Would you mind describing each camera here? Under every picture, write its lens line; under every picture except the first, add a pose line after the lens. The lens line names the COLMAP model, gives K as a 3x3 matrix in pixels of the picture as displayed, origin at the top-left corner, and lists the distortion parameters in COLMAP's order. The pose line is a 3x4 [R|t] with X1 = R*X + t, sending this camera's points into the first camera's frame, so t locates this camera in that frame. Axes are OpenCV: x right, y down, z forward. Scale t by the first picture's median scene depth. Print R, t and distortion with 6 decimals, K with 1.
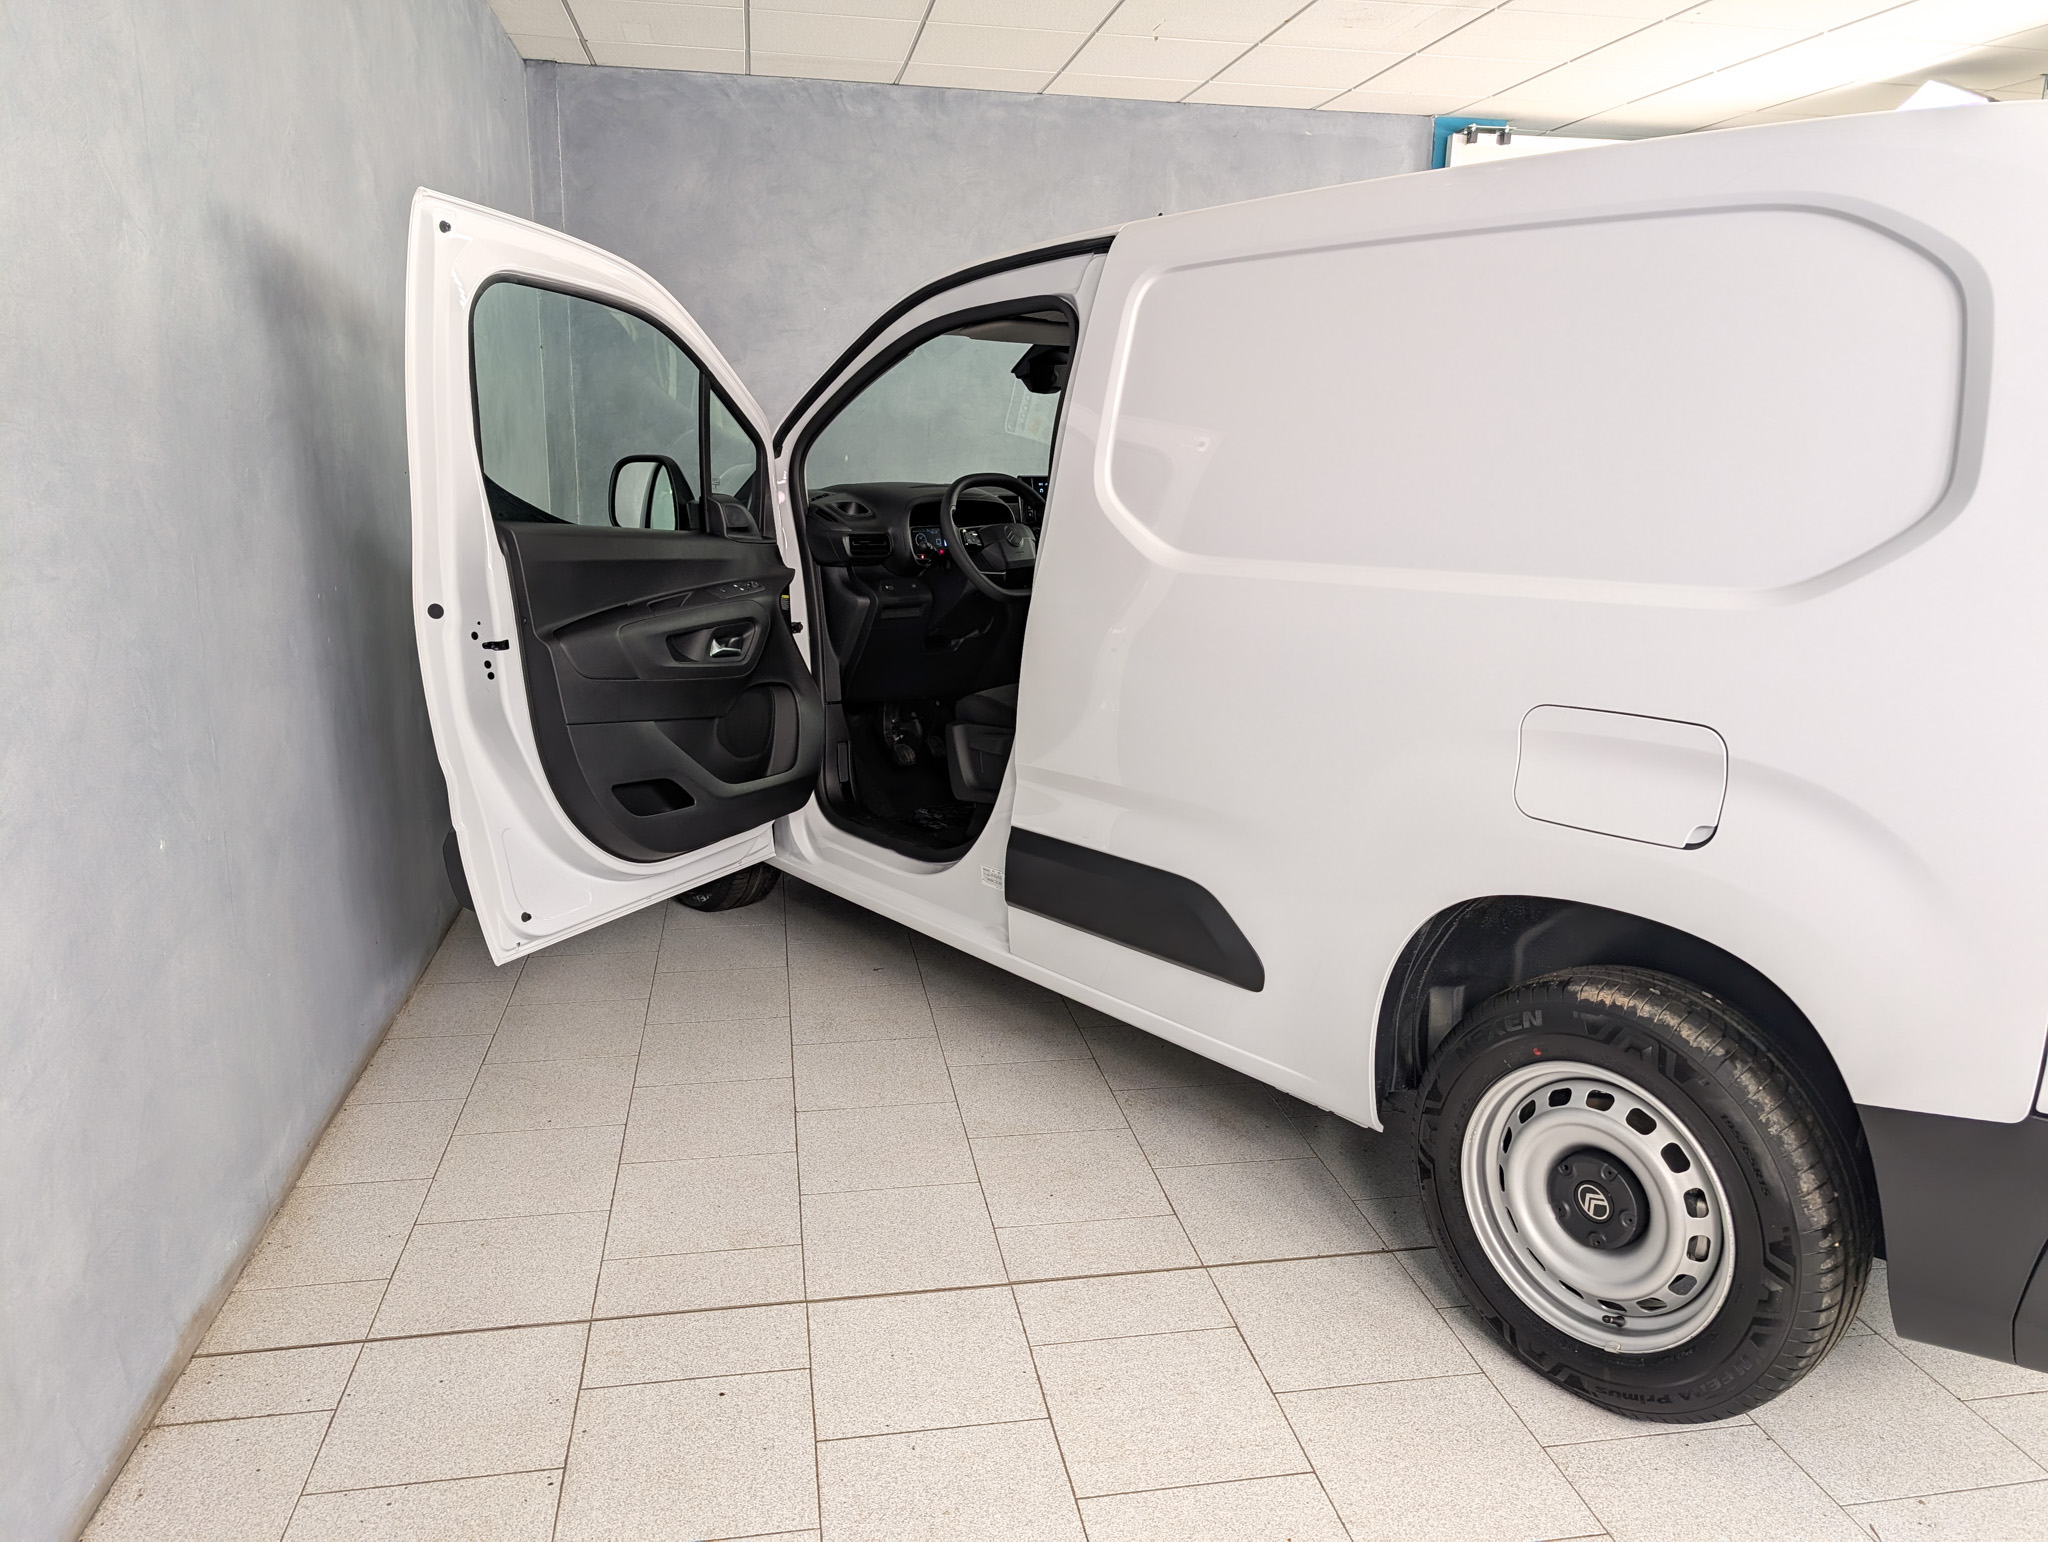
lens RADIAL K [[1447.4, 0, 1023.4], [0, 1447.4, 770.6], [0, 0, 1]] dist [-0.003245, 0.003241]
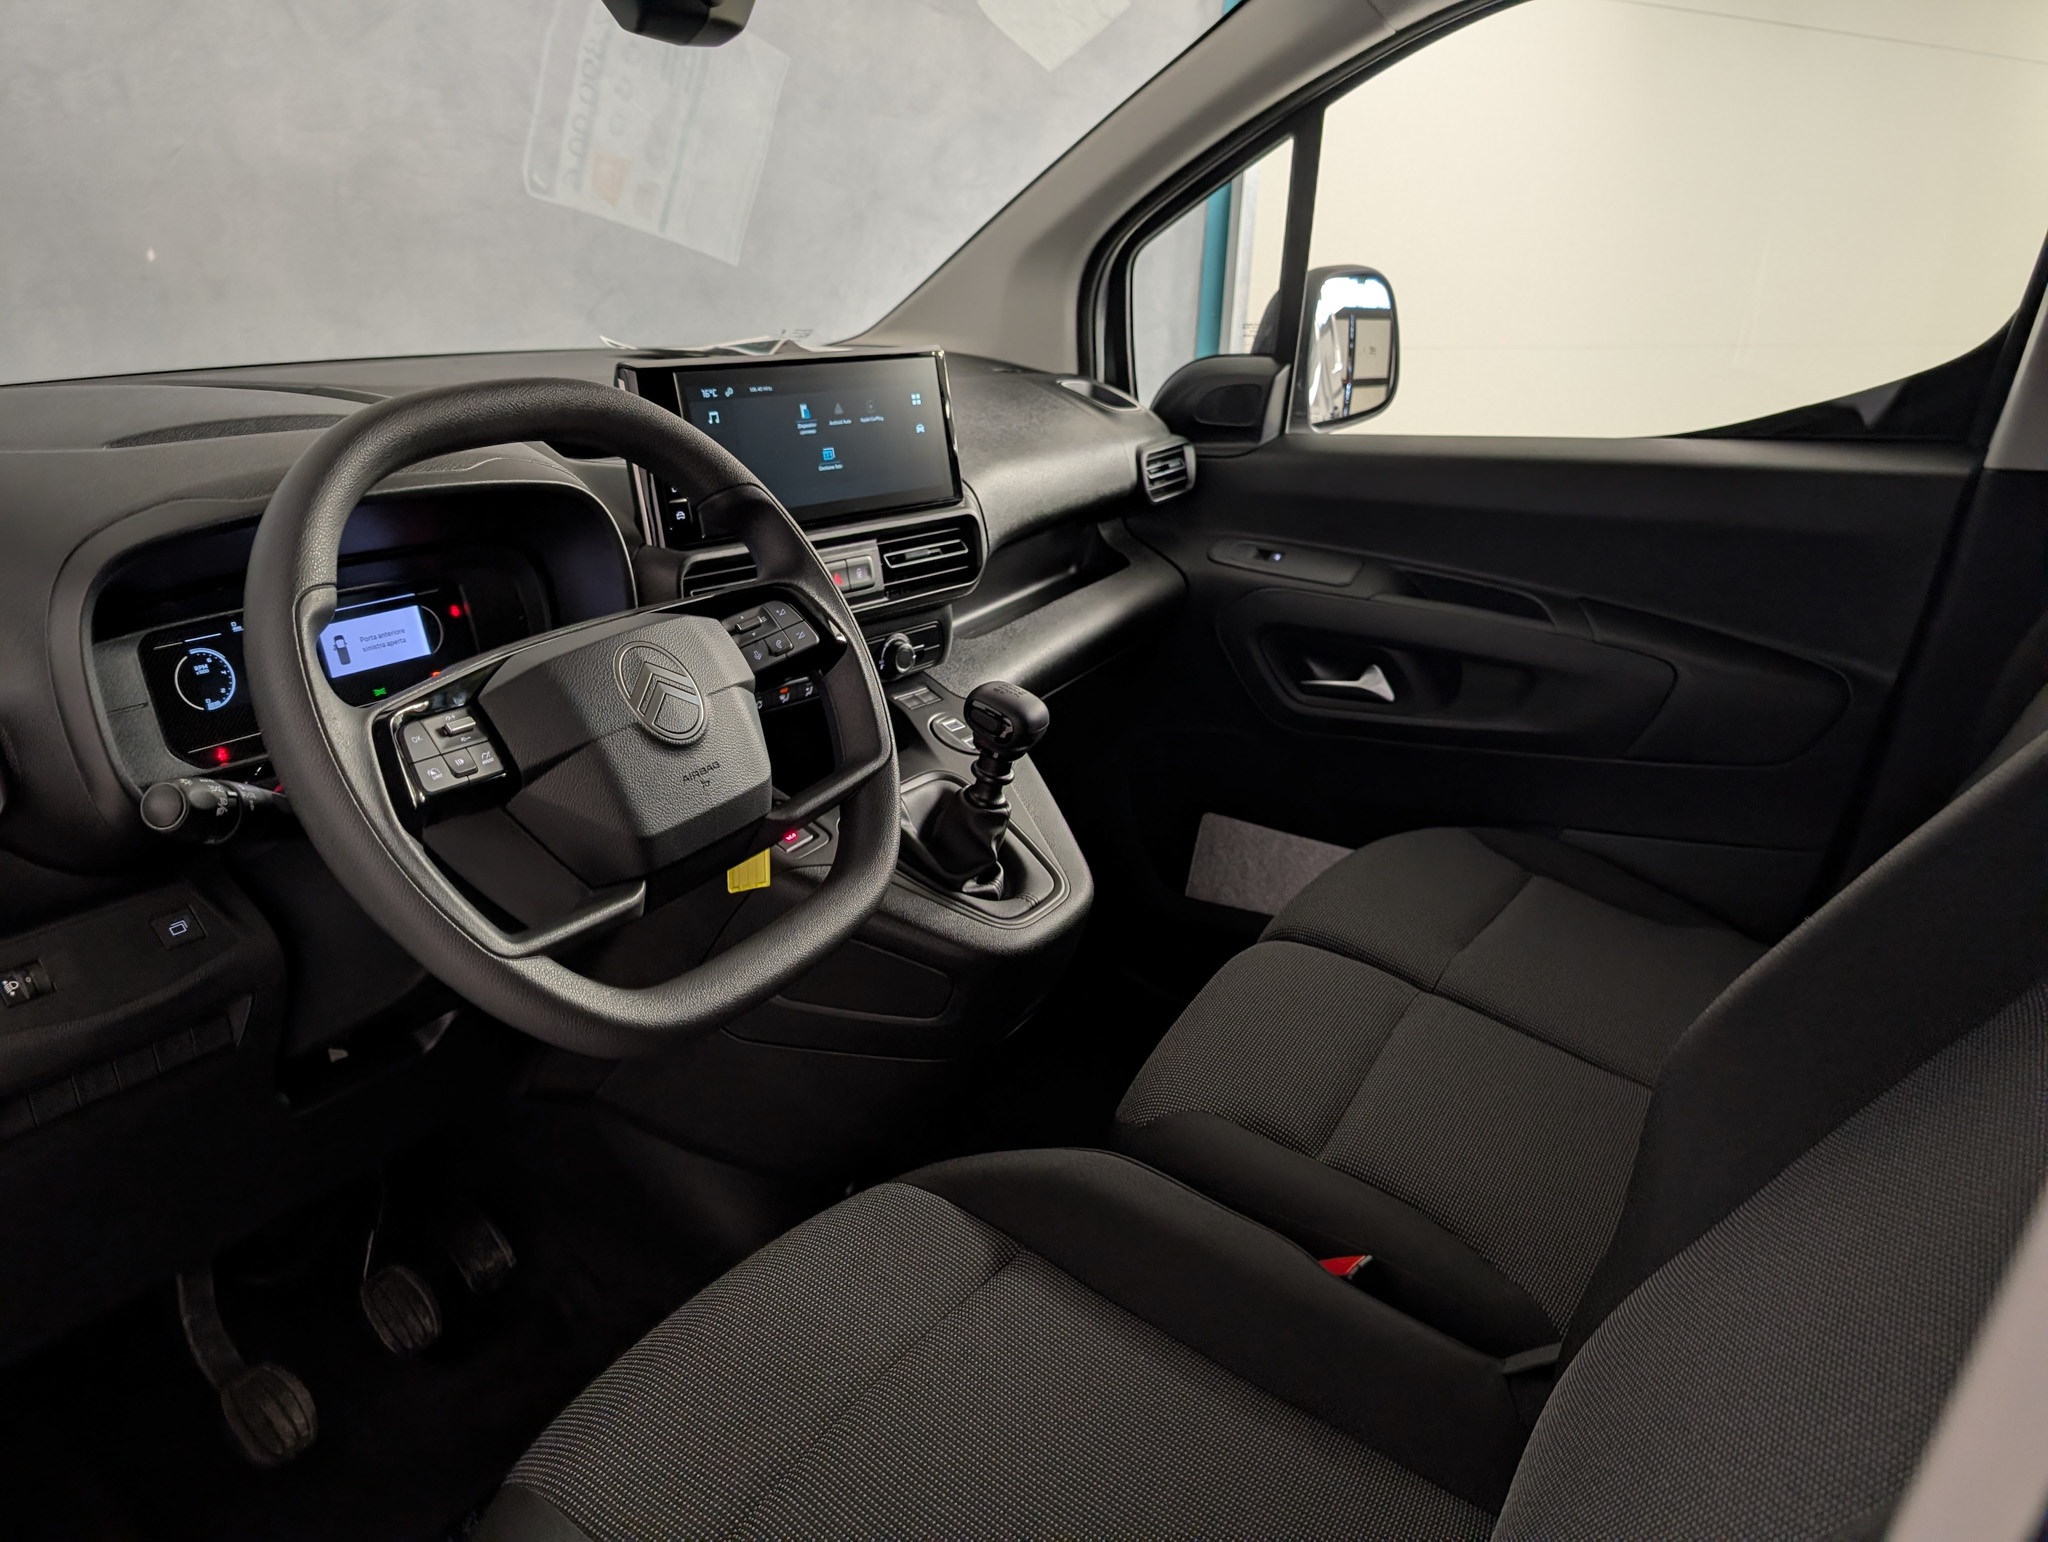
lens RADIAL K [[1447.4, 0, 1022.1], [0, 1447.4, 770.4], [0, 0, 1]] dist [-0.003245, 0.003241]
pose [[0.948326, -0.093193, 0.303302, -0.020578], [0.052129, 0.988667, 0.140786, -0.173498], [-0.312985, -0.117700, 0.942437, 0.766720]]
